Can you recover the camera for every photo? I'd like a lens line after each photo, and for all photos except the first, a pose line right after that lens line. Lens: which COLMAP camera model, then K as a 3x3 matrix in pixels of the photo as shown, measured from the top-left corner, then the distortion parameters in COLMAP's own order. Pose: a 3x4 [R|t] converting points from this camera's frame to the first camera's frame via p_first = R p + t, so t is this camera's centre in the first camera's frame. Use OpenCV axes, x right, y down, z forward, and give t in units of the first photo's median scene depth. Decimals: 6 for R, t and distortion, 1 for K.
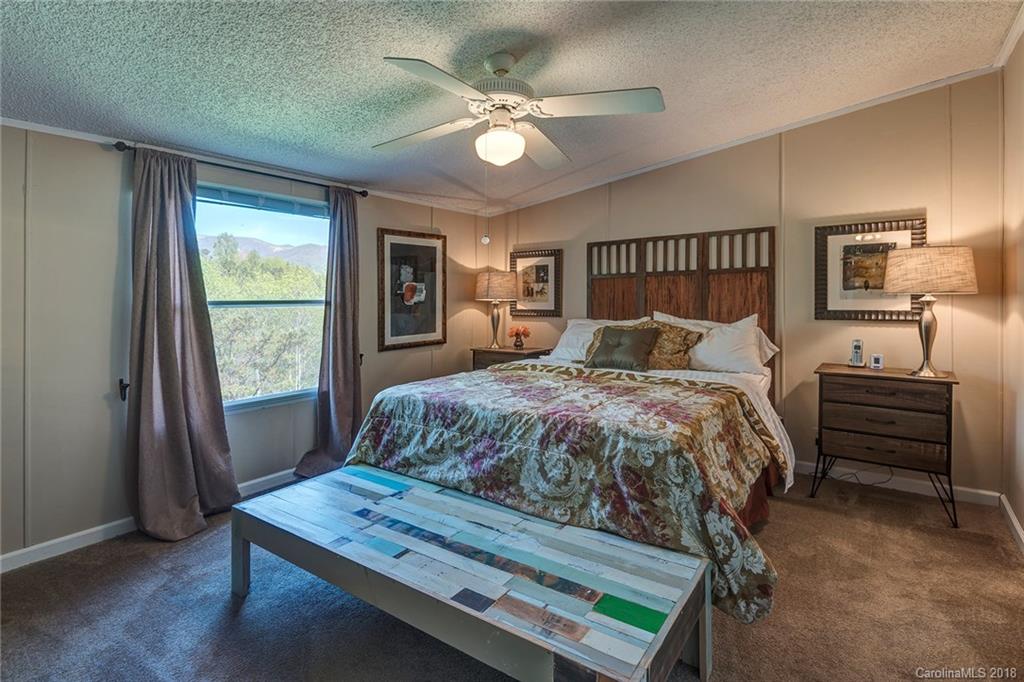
lens RADIAL K [[481.0, 0, 536.0], [0, 481.0, 301.3], [0, 0, 1]] dist [0.011481, -0.005946]
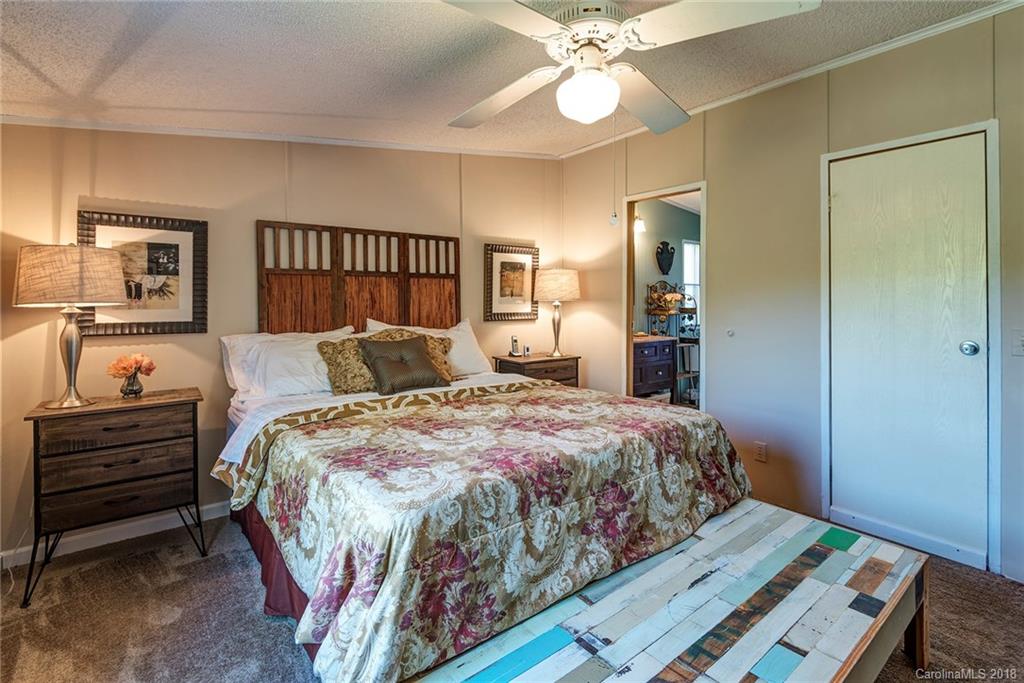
lens RADIAL K [[481.0, 0, 525.8], [0, 481.0, 301.6], [0, 0, 1]] dist [0.011481, -0.005946]
pose [[0.313594, 0.007472, 0.949528, -0.492419], [0.005526, 0.999938, -0.009694, 0.001299], [-0.949541, 0.008287, 0.313534, 0.513047]]
